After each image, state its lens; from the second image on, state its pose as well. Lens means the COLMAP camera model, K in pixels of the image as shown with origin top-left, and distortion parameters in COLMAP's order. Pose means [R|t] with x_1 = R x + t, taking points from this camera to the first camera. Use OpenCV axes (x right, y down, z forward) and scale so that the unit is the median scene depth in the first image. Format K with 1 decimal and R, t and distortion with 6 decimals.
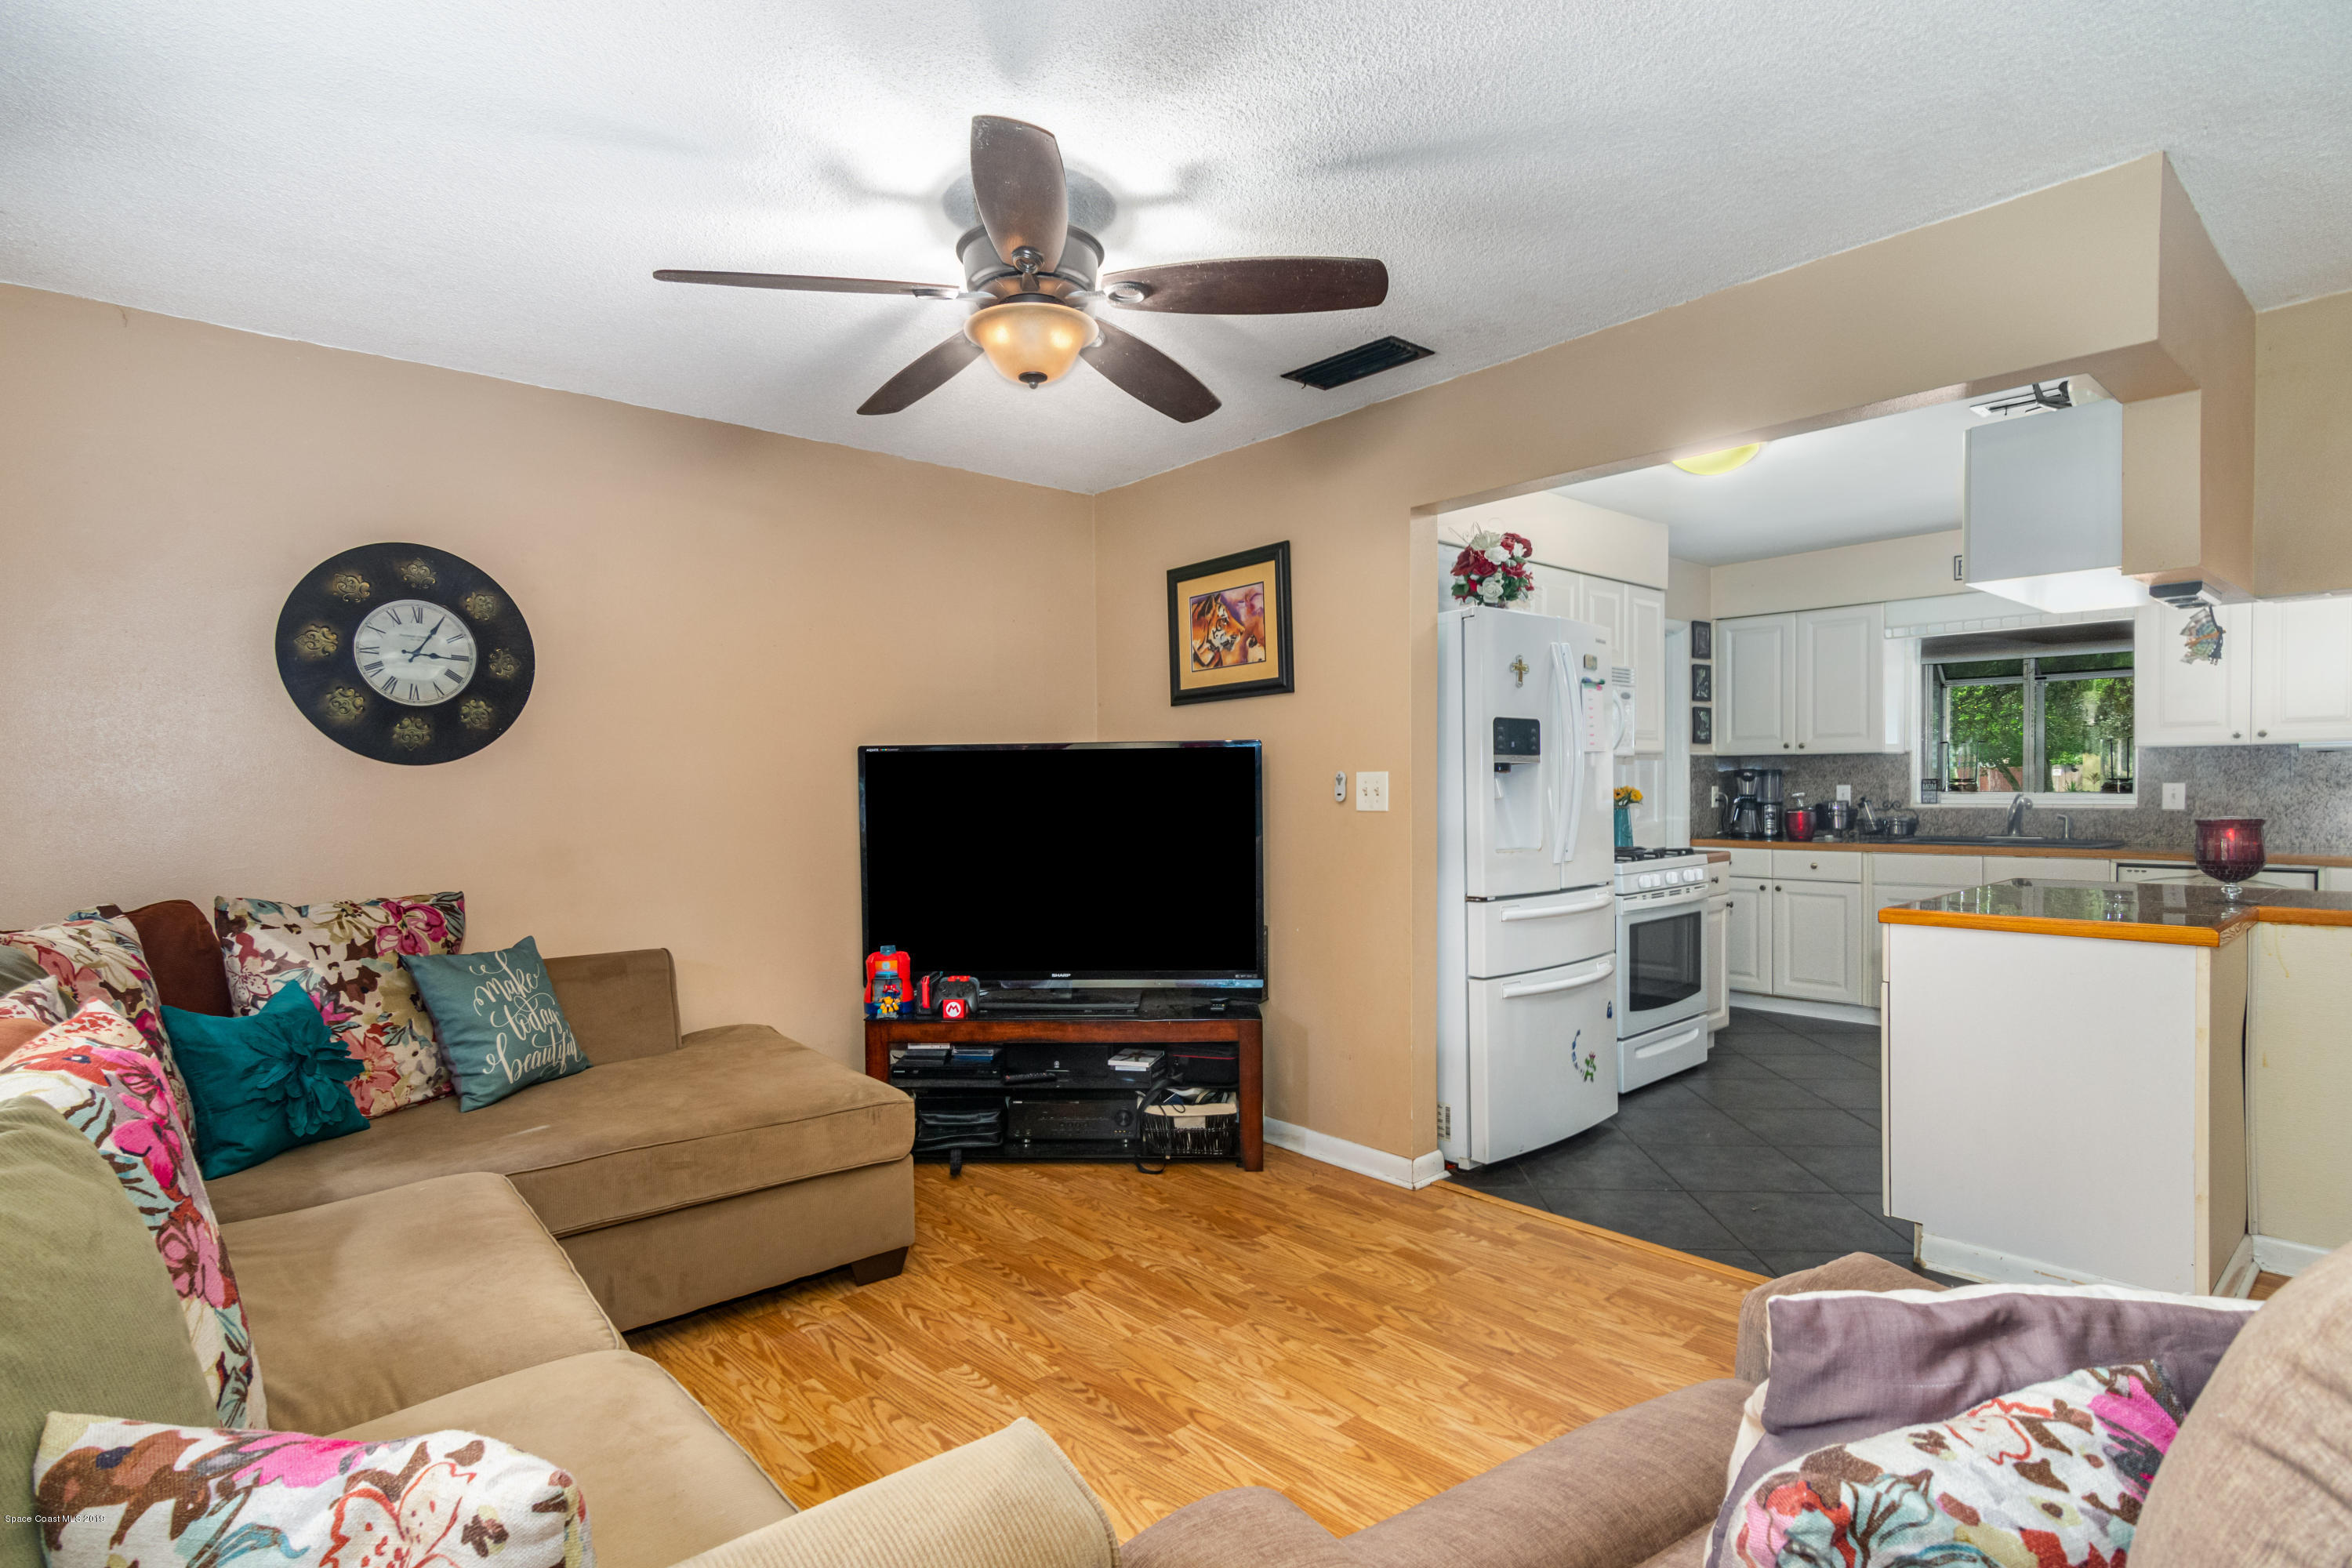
lens RADIAL K [[1140.4, 0, 1171.0], [0, 1140.4, 811.1], [0, 0, 1]] dist [0.000941, -0.000157]
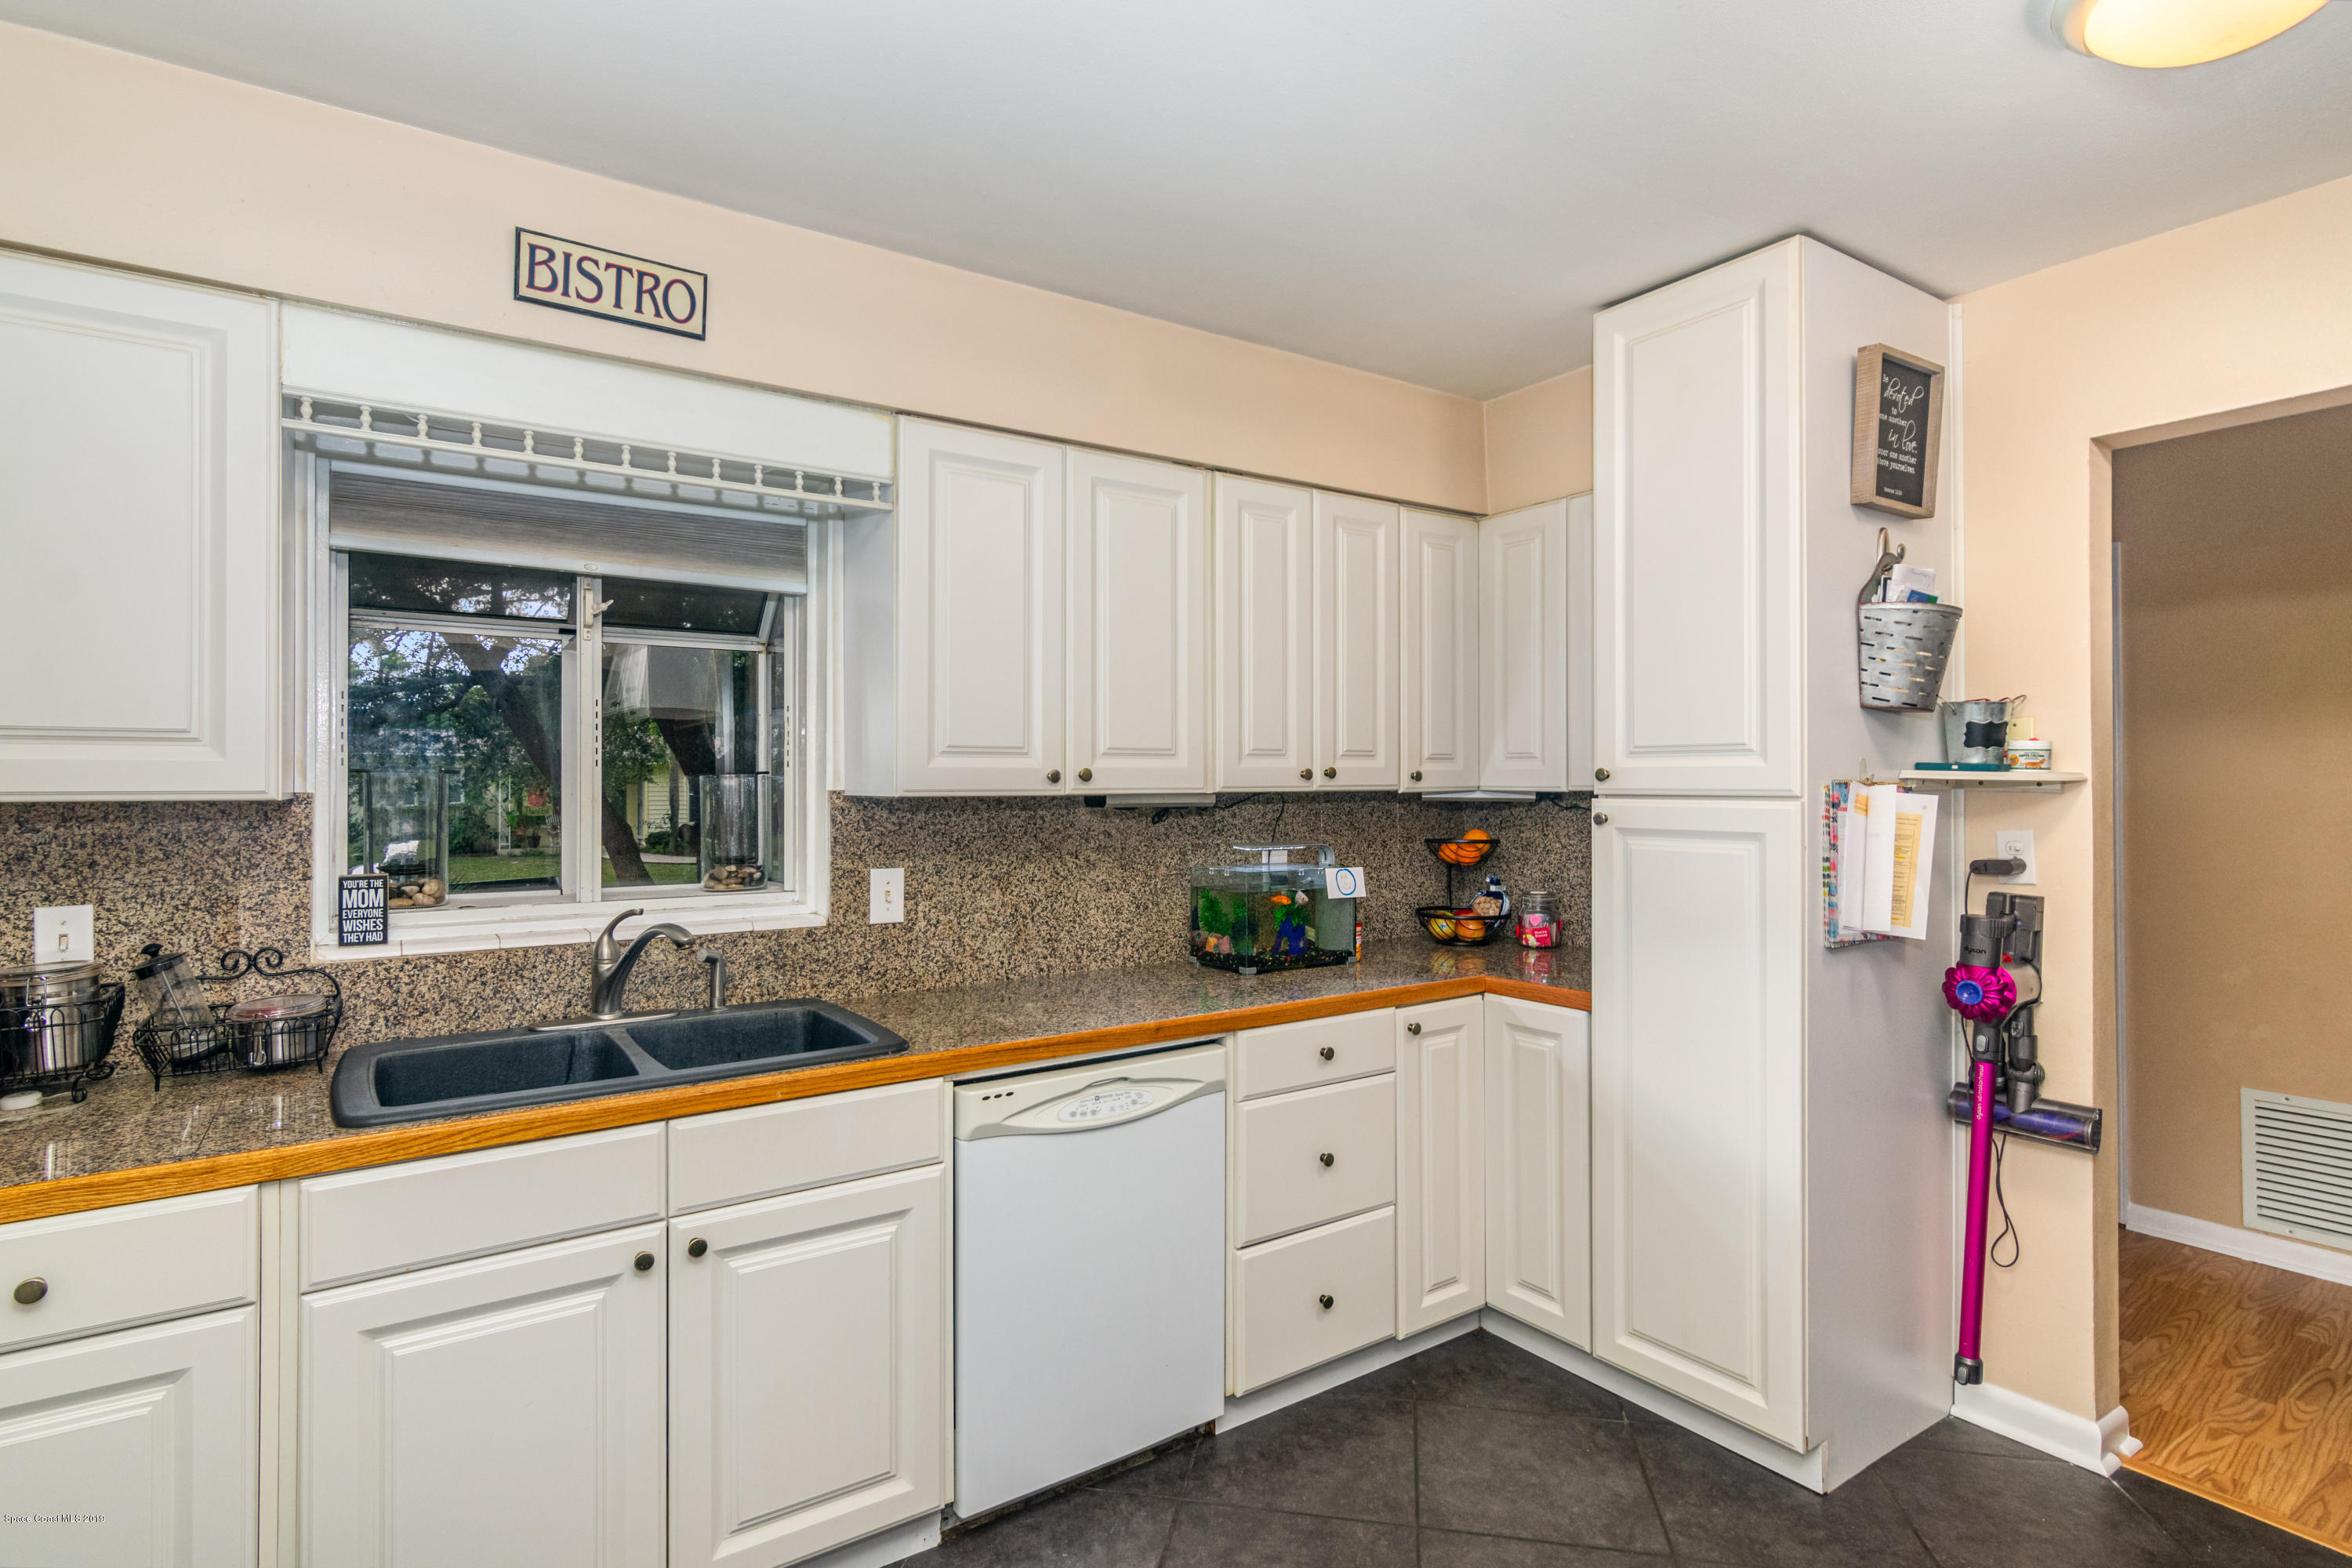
lens RADIAL K [[1163.7, 0, 1149.6], [0, 1163.7, 771.2], [0, 0, 1]] dist [-0.000697, 0.001130]
pose [[0.125269, 0.022494, 0.991868, 0.539256], [0.028089, 0.999262, -0.026210, -0.068609], [-0.991725, 0.031144, 0.124545, 1.129276]]
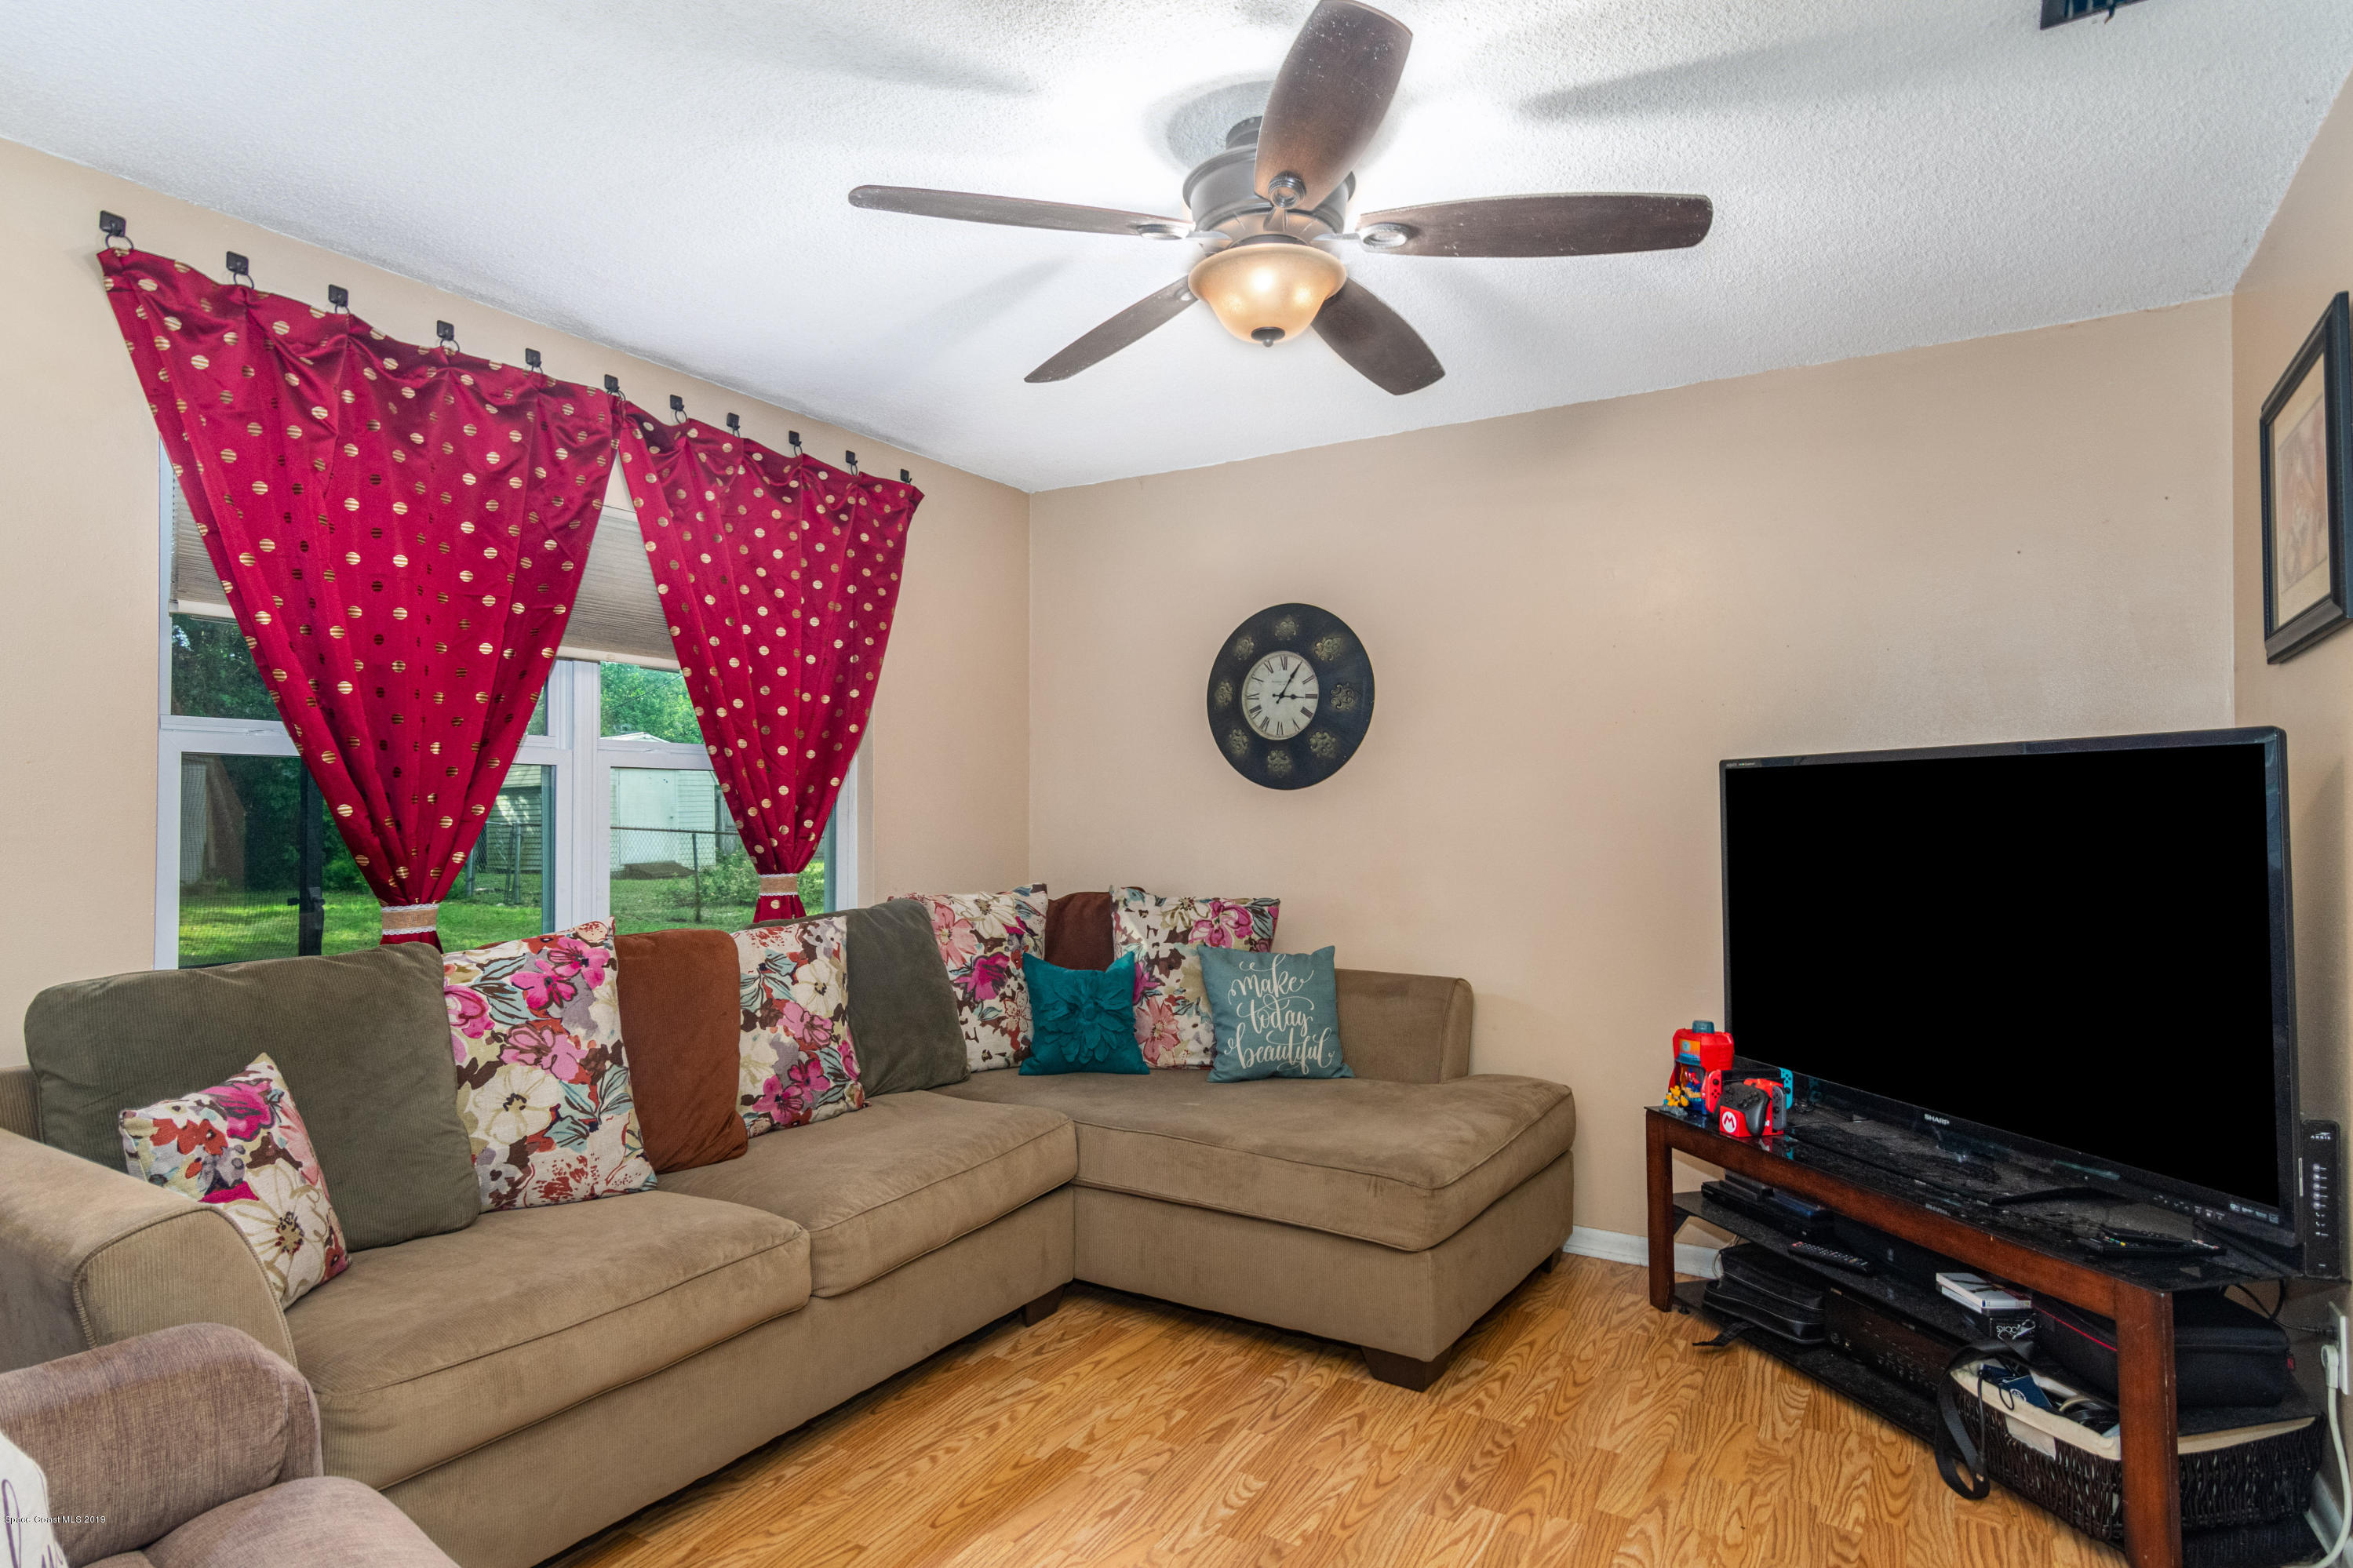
lens RADIAL K [[1288.8, 0, 1177.5], [0, 1288.8, 790.3], [0, 0, 1]] dist [0.014895, 0.000195]
pose [[0.303026, -0.004665, -0.952971, 0.468015], [-0.028830, 0.999485, -0.014060, -0.014489], [0.952546, 0.031735, 0.302736, 0.396414]]
